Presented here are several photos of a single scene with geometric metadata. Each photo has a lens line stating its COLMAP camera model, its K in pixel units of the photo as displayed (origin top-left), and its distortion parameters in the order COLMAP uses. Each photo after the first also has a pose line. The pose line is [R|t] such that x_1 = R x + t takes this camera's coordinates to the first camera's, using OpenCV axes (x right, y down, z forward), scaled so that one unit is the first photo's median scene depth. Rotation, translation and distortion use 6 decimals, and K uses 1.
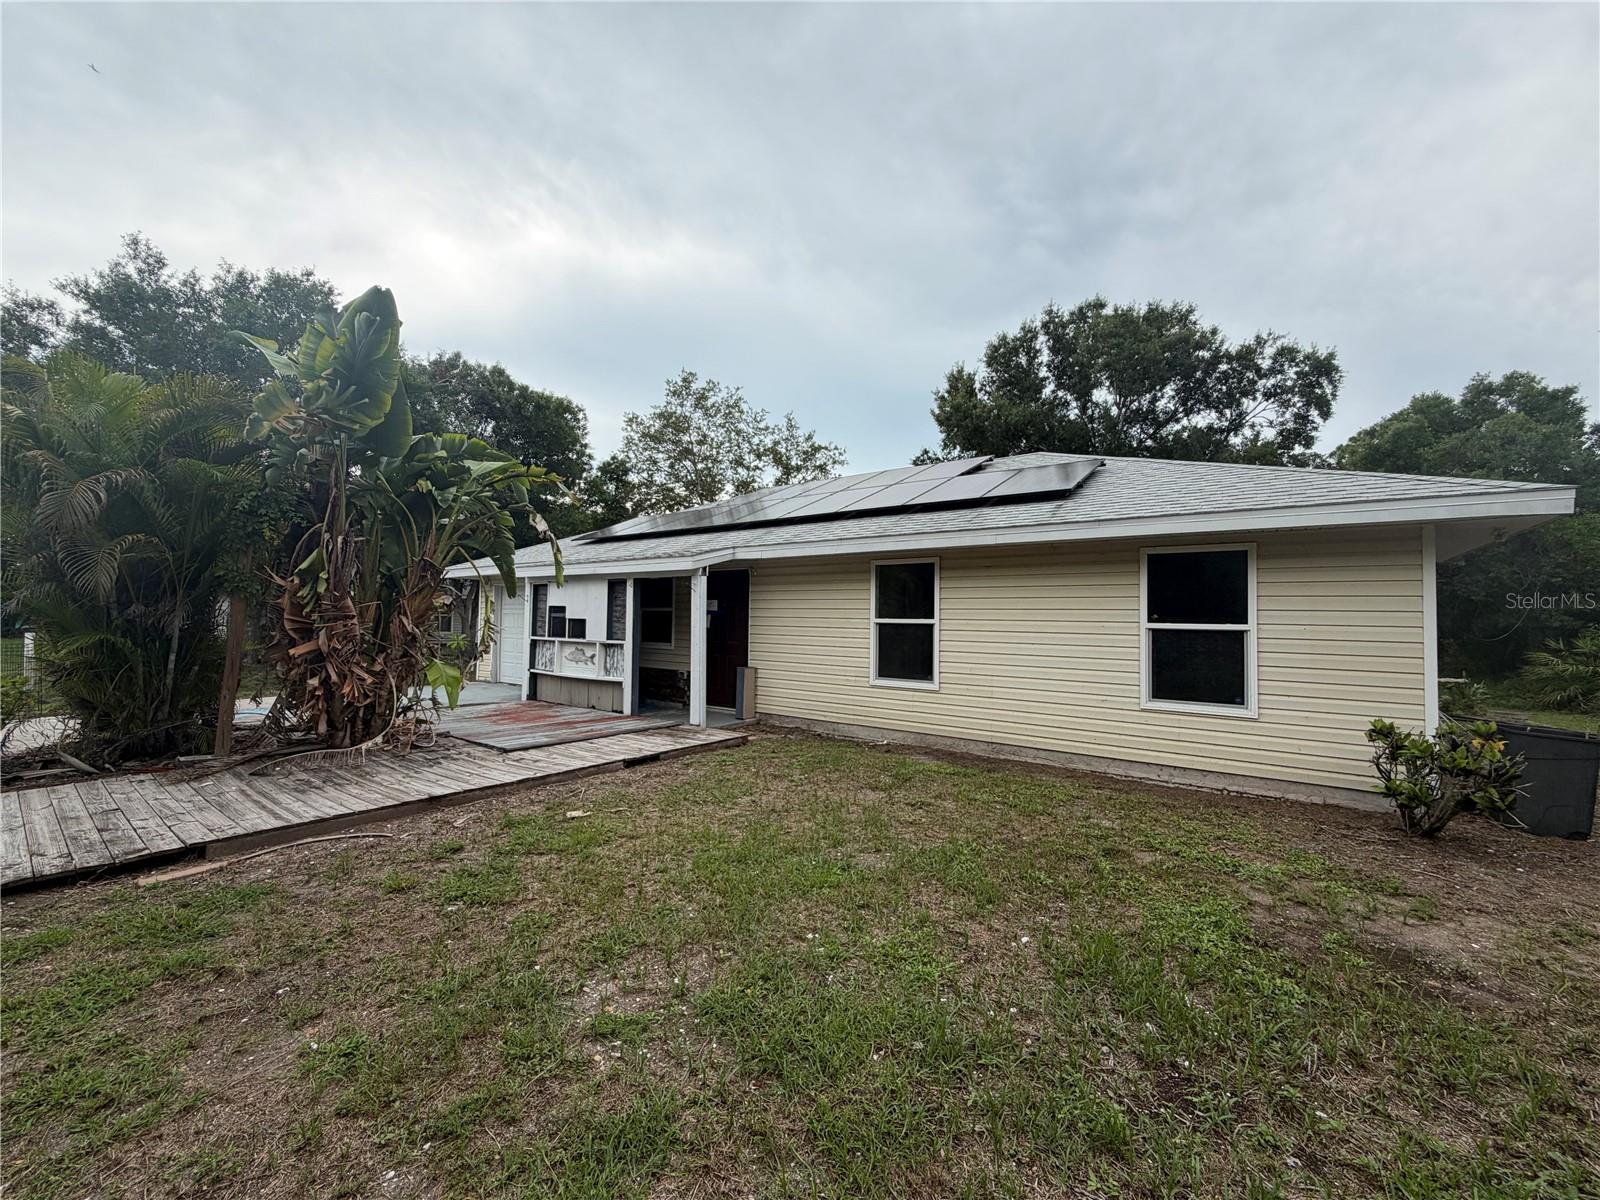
lens RADIAL K [[643.8, 0, 791.1], [0, 643.8, 600.8], [0, 0, 1]] dist [0.001140, -0.000357]
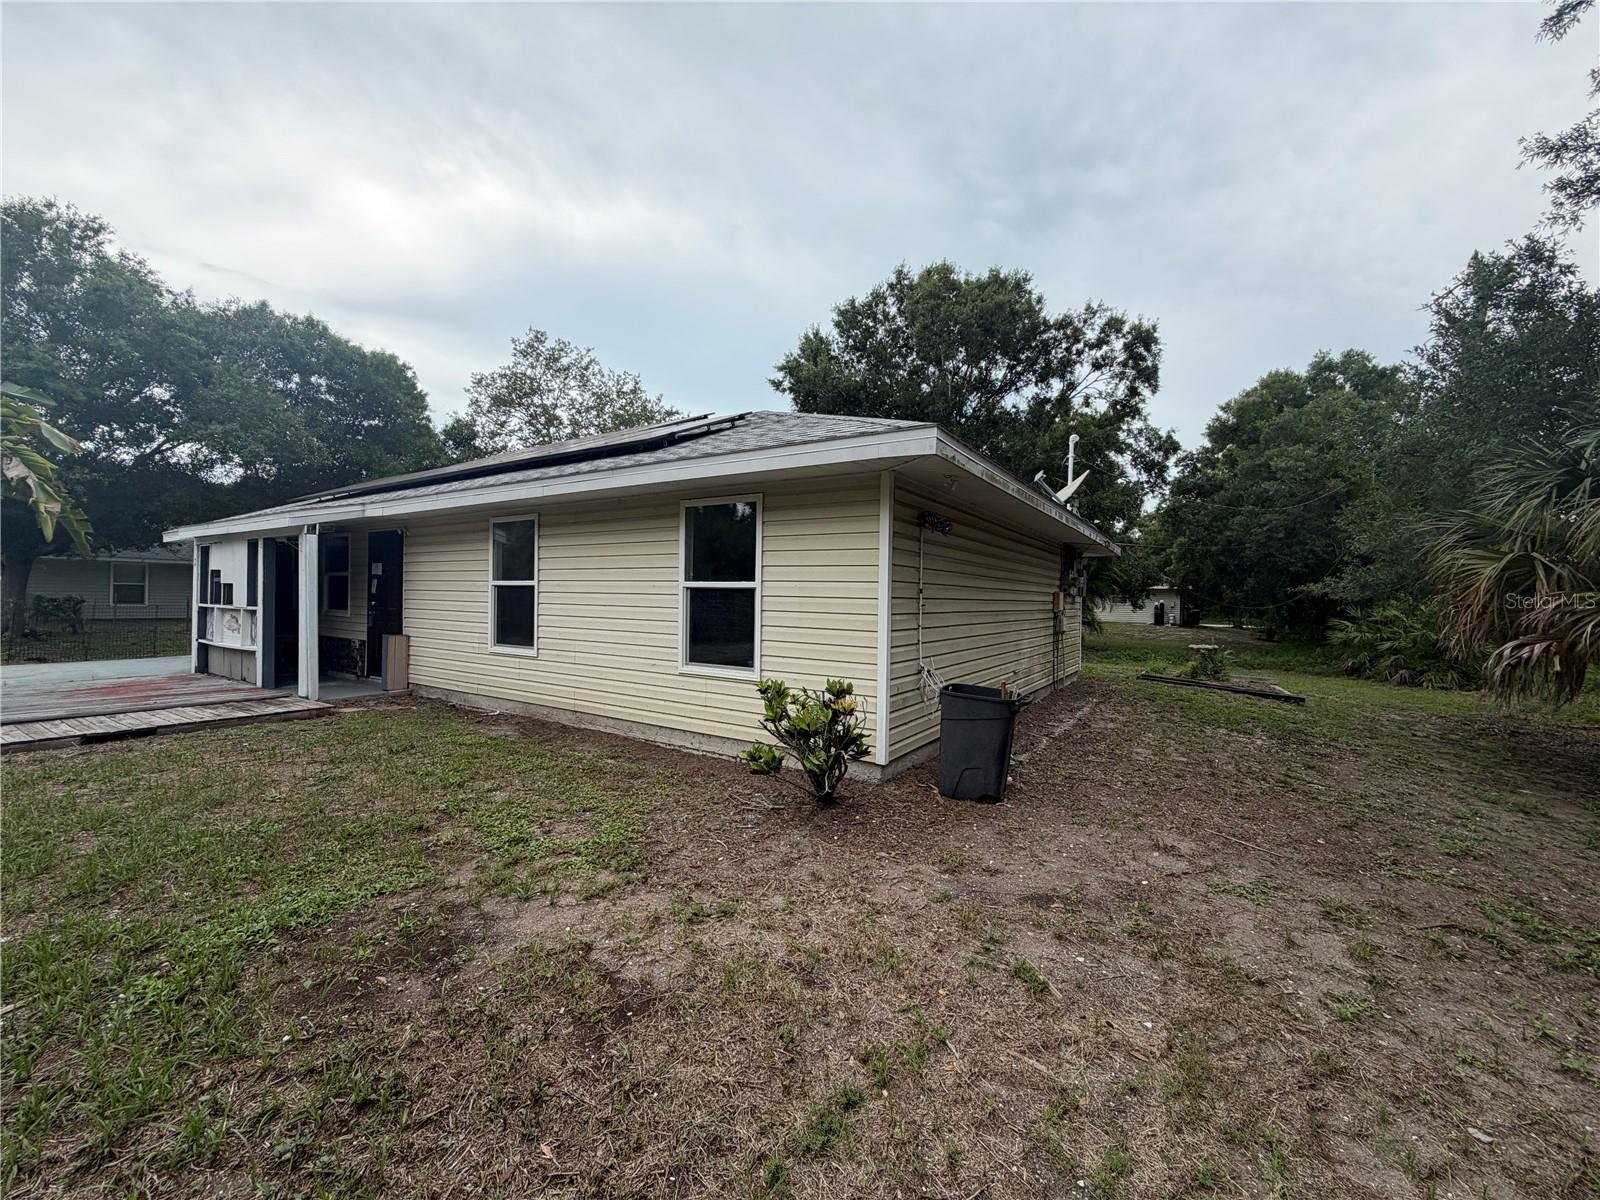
lens RADIAL K [[643.8, 0, 791.1], [0, 643.8, 600.8], [0, 0, 1]] dist [0.001140, -0.000357]
pose [[0.998040, -0.001250, 0.062569, 0.211641], [-0.001141, 0.999271, 0.038166, 0.008560], [-0.062571, -0.038163, 0.997311, 0.018998]]
